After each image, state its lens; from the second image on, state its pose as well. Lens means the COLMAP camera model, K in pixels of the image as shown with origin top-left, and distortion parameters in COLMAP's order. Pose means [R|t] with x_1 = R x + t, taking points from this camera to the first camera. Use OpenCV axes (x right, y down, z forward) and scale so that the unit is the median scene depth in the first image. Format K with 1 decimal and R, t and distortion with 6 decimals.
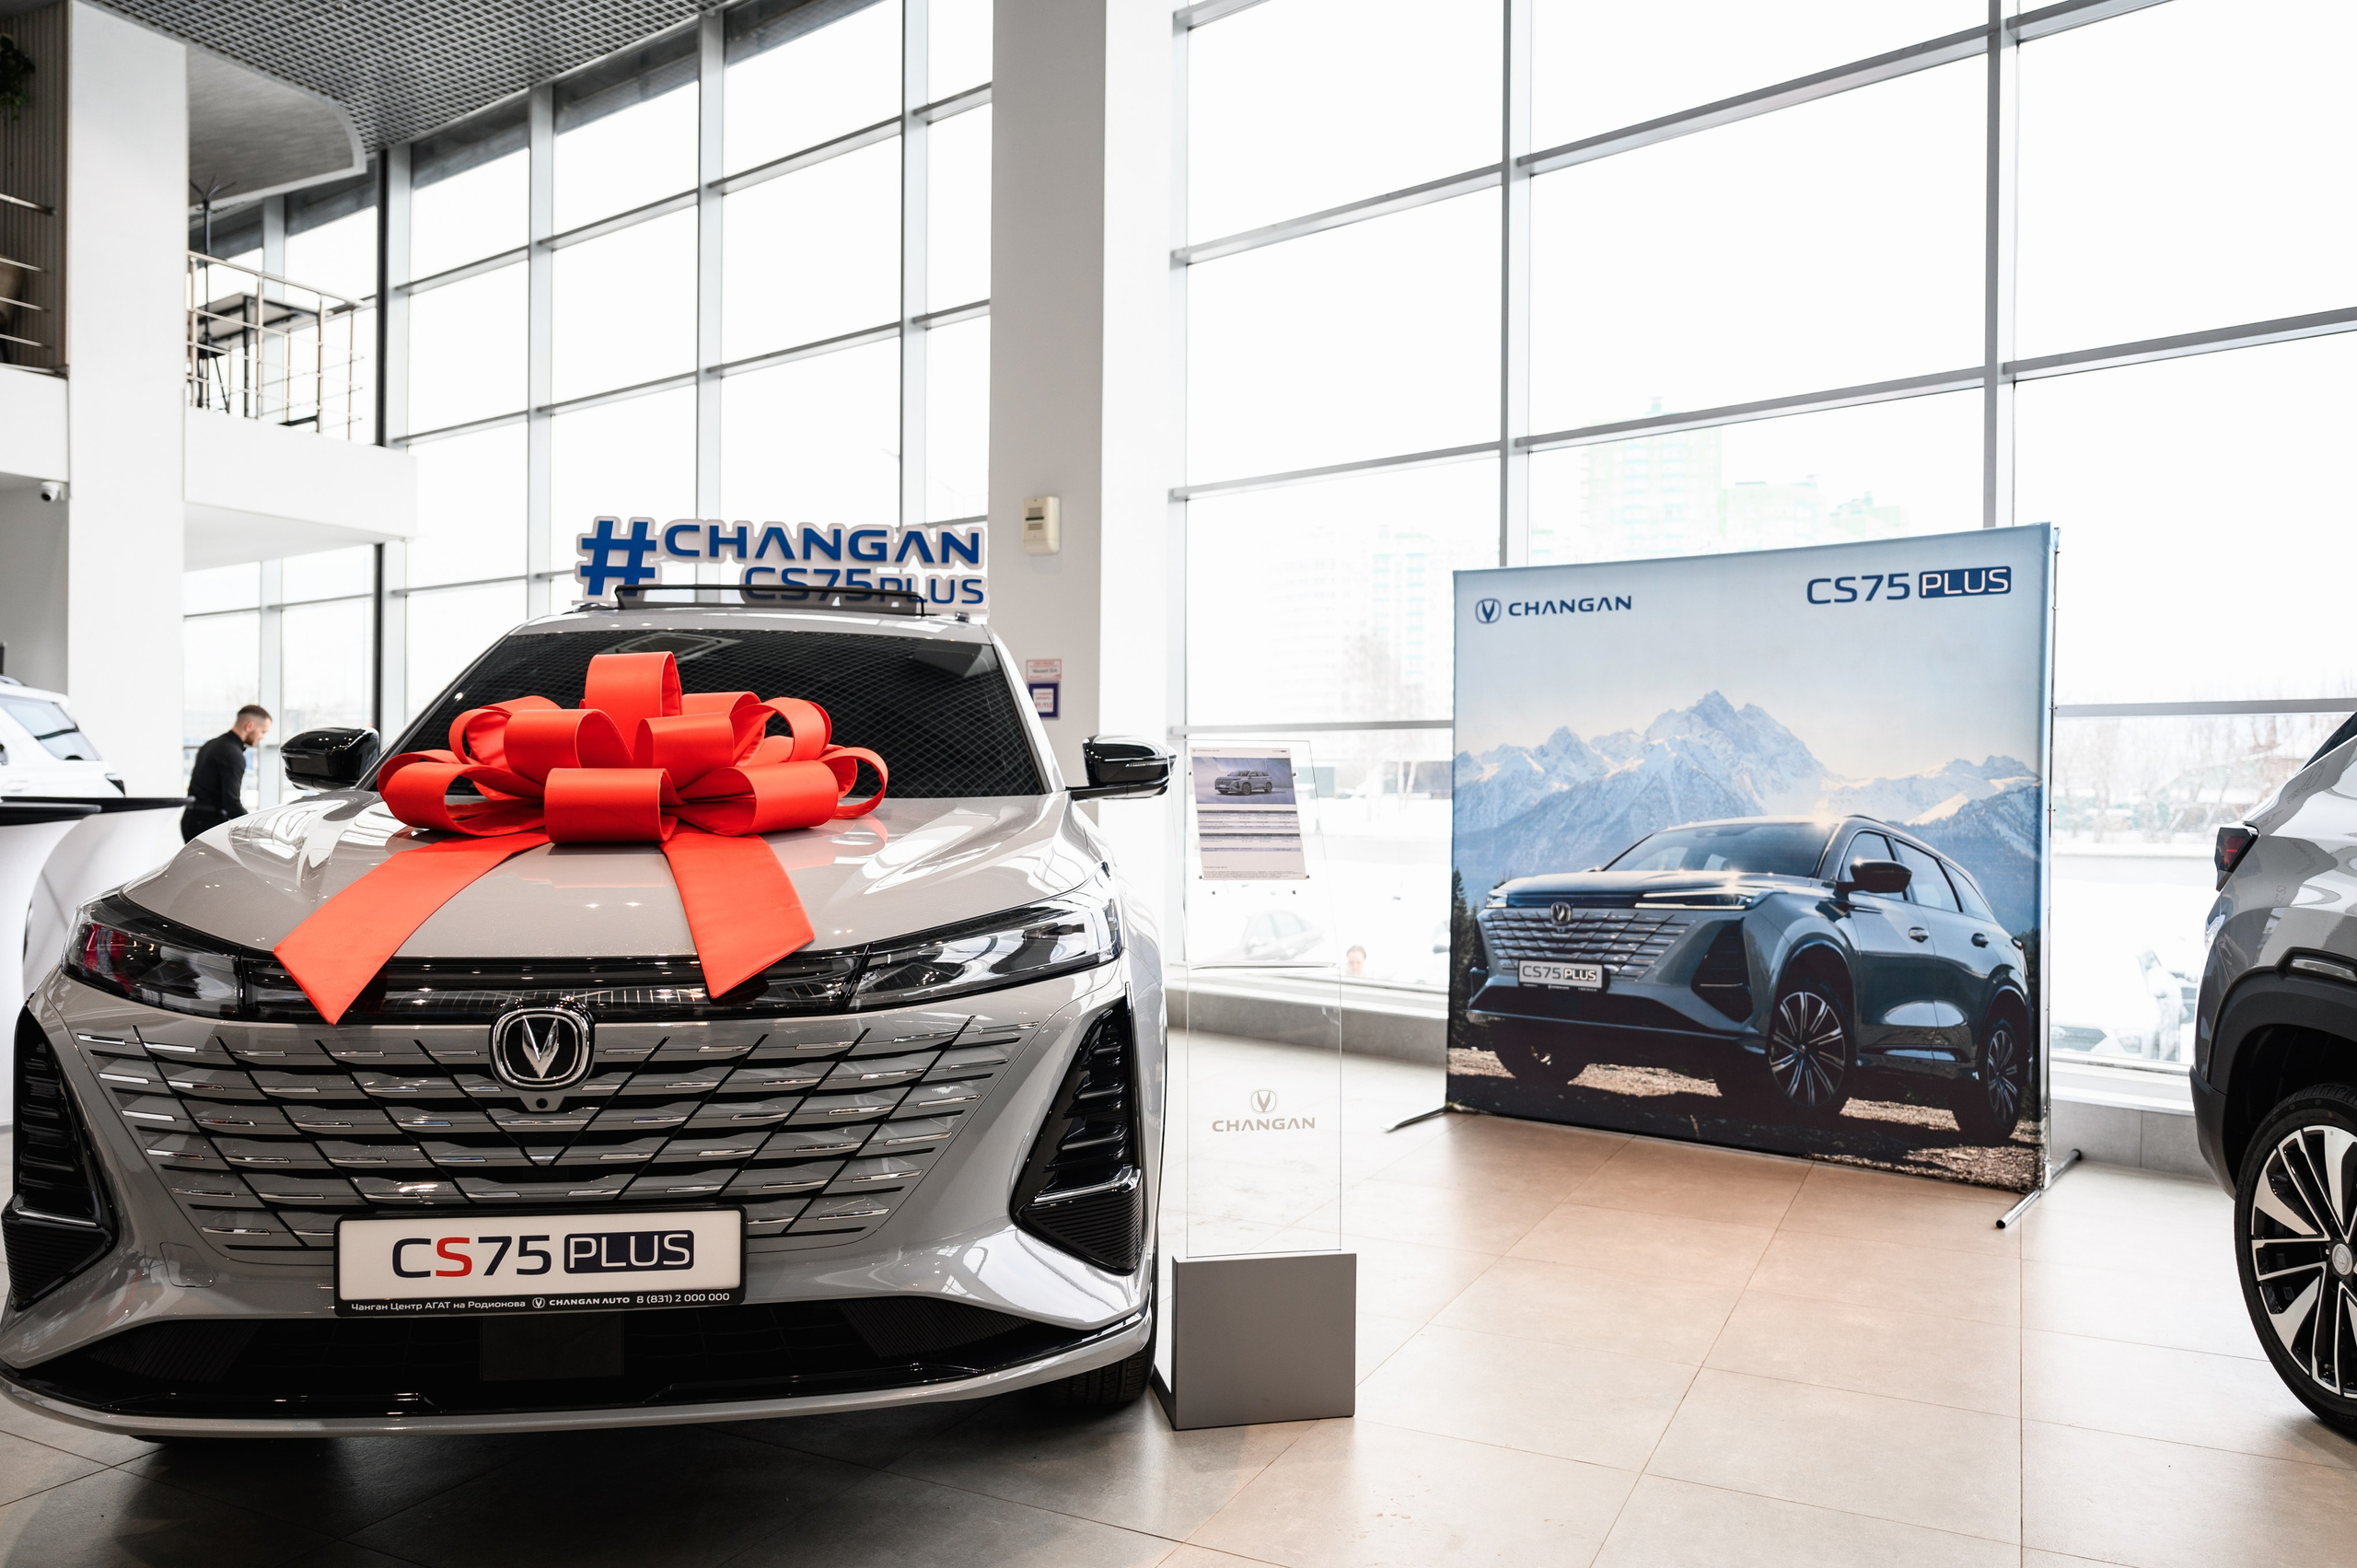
lens RADIAL K [[1640.1, 0, 1200.3], [0, 1640.1, 778.3], [0, 0, 1]] dist [0.003661, 0.001448]
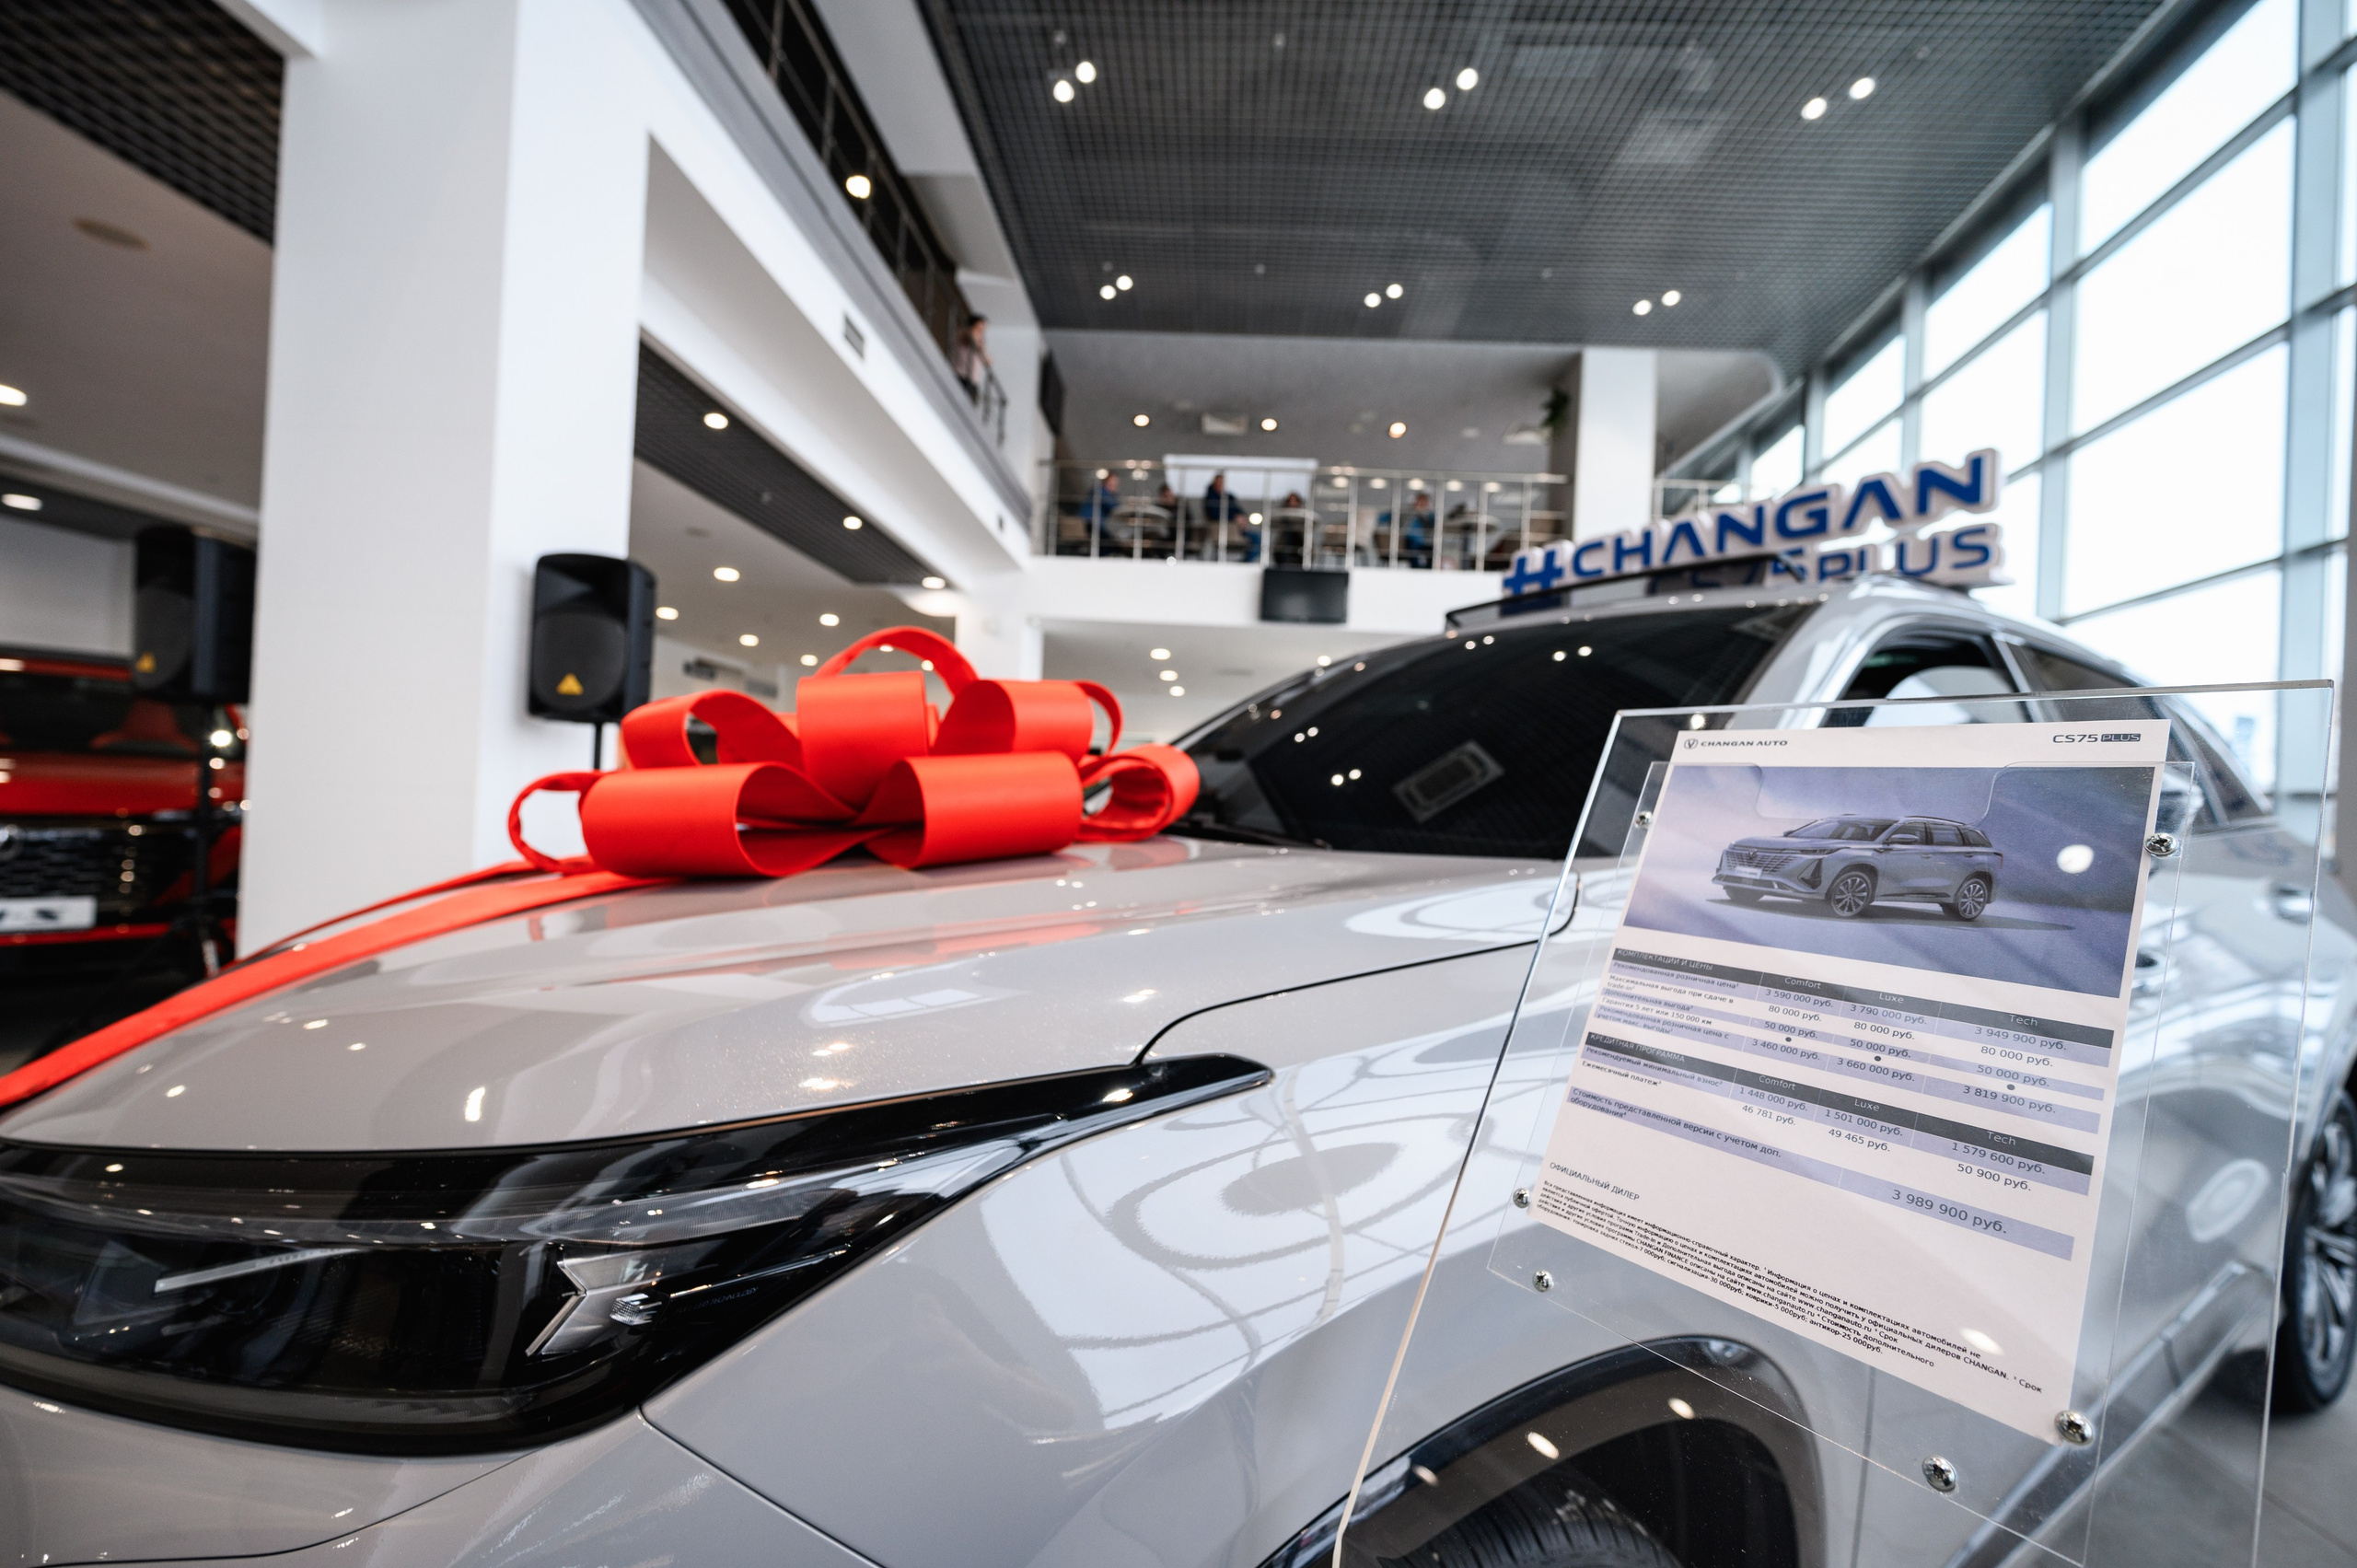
lens RADIAL K [[953.0, 0, 1178.5], [0, 953.0, 784.0], [0, 0, 1]] dist [-0.000702, -0.000465]
pose [[0.408105, 0.003028, -0.912930, 0.077391], [-0.040941, 0.999049, -0.014988, -0.002383], [0.912016, 0.043493, 0.407841, 0.566894]]
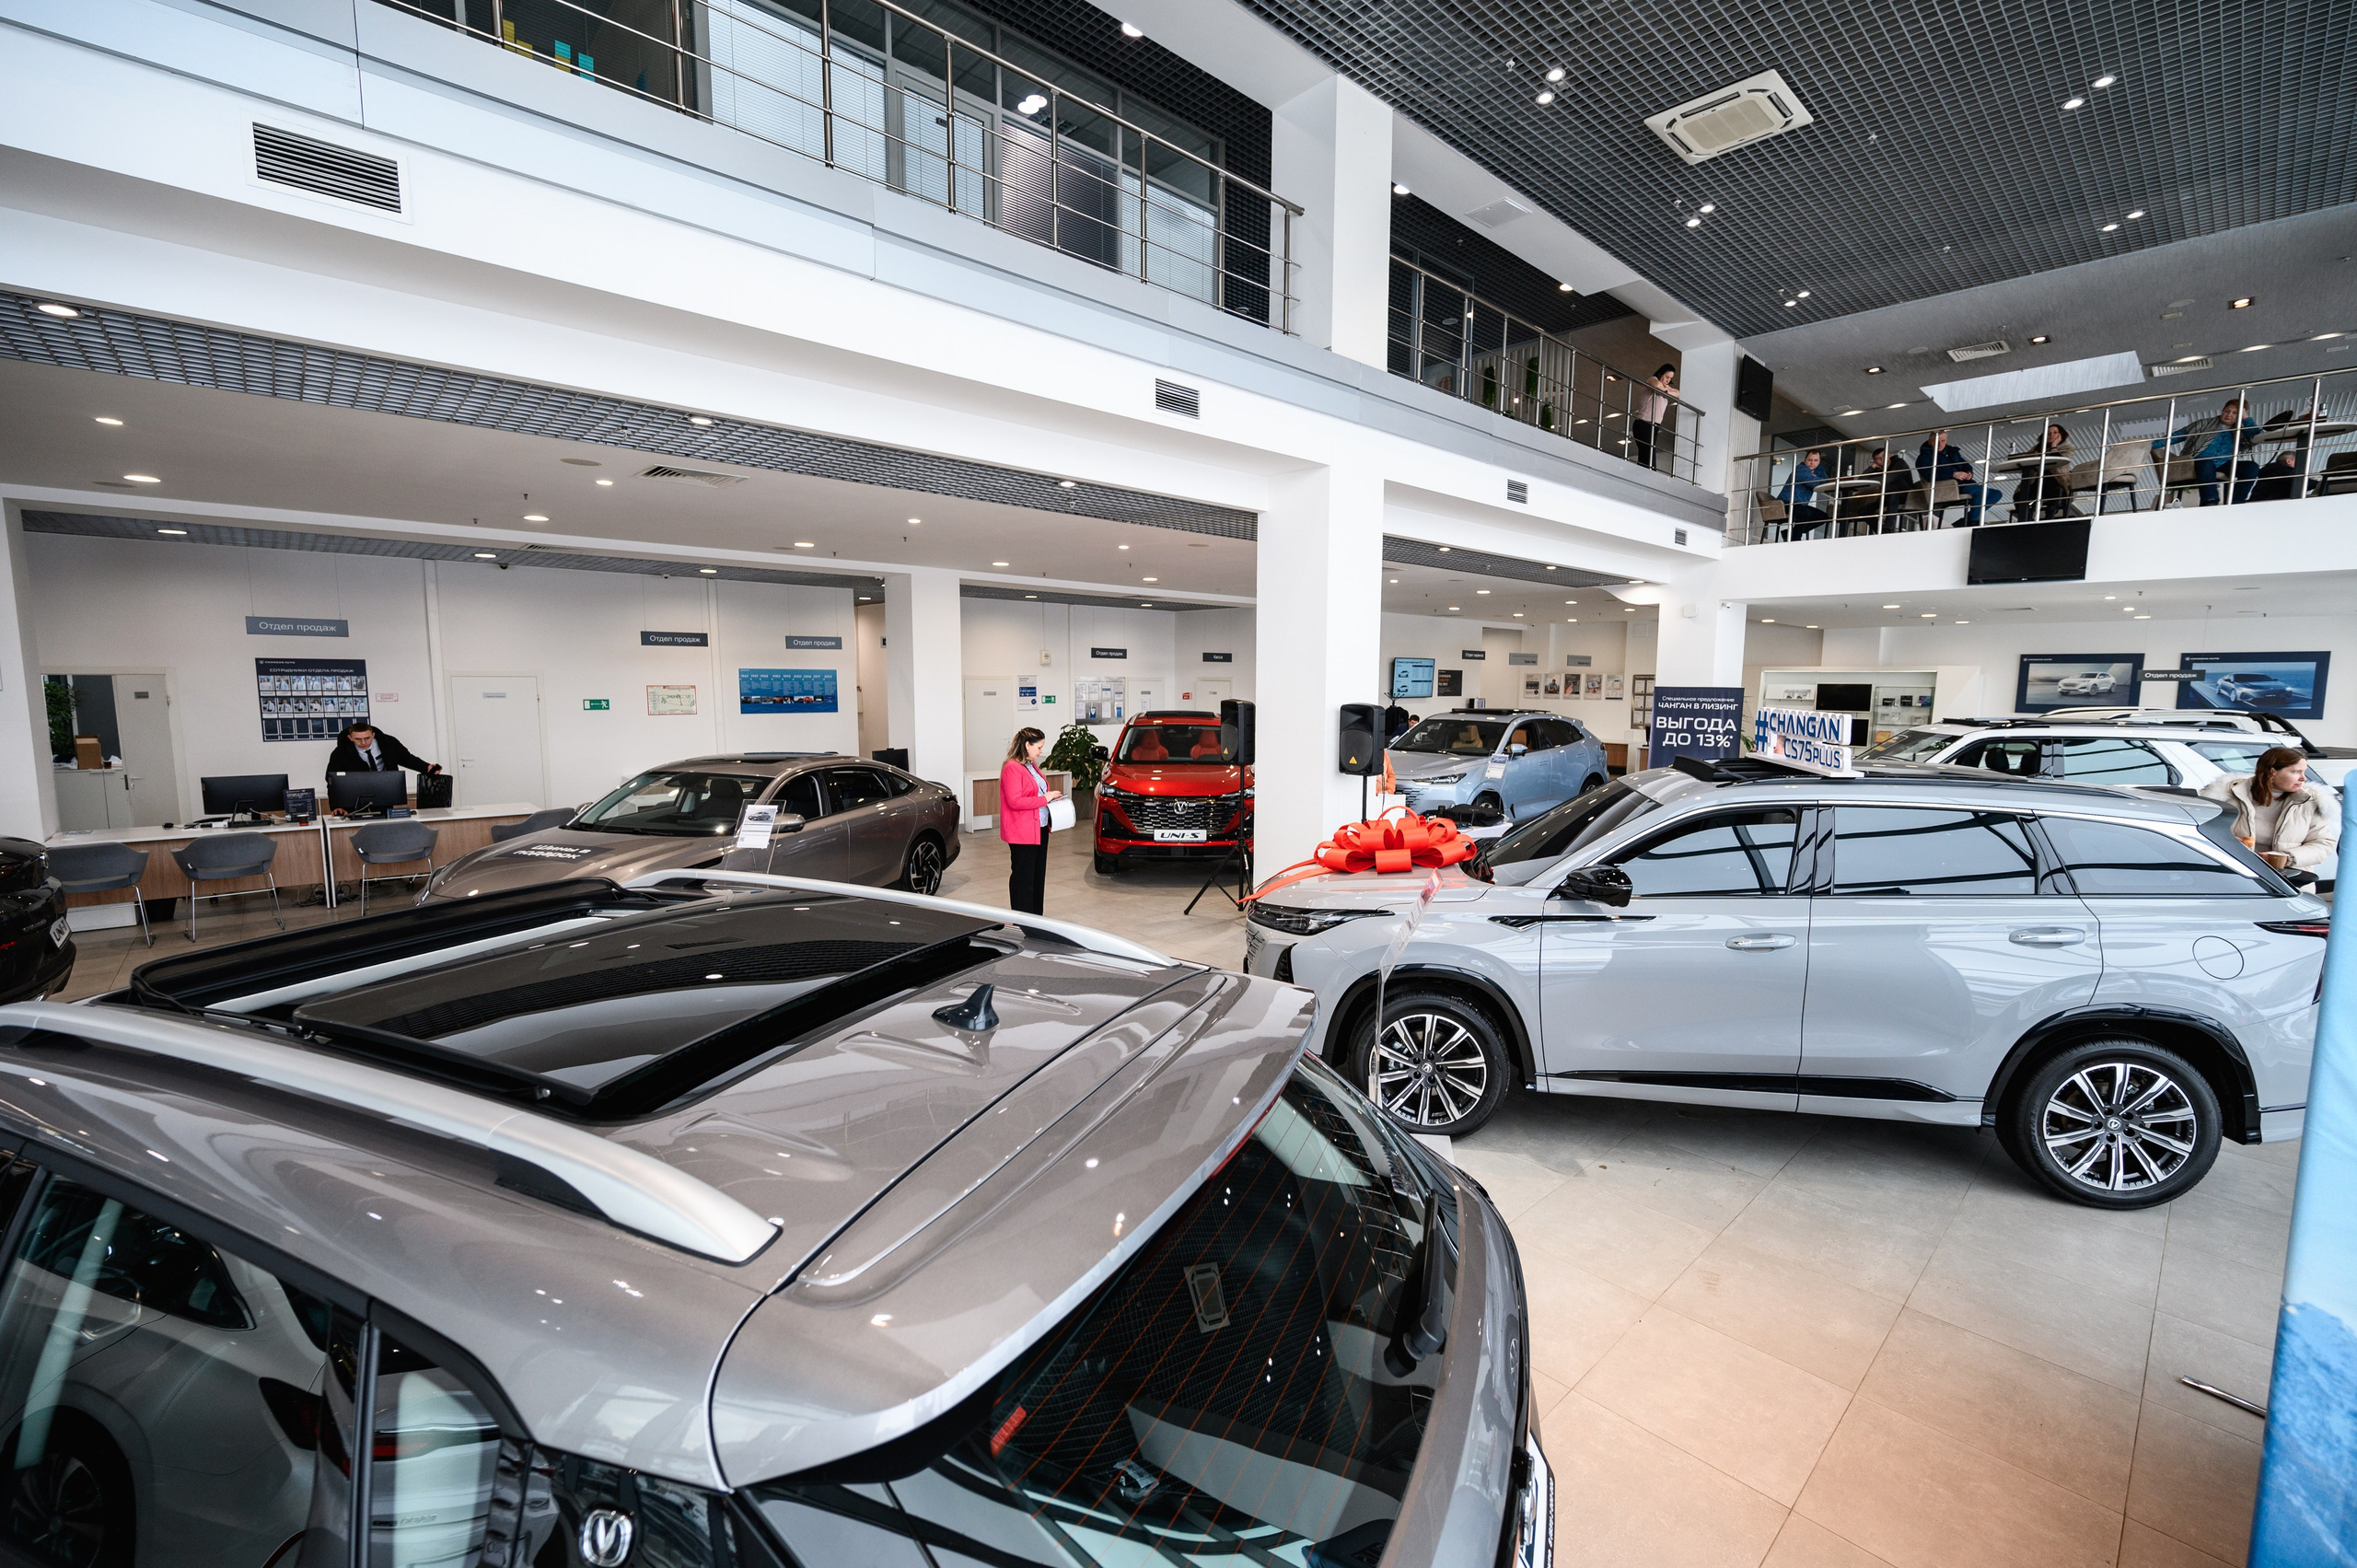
lens RADIAL K [[984.7, 0, 1231.2], [0, 984.7, 783.9], [0, 0, 1]] dist [-0.000506, -0.000250]
pose [[-0.332976, 0.091149, -0.938520, 0.863790], [-0.007810, 0.995016, 0.099407, -0.176175], [0.942903, 0.040430, -0.330604, 0.787490]]
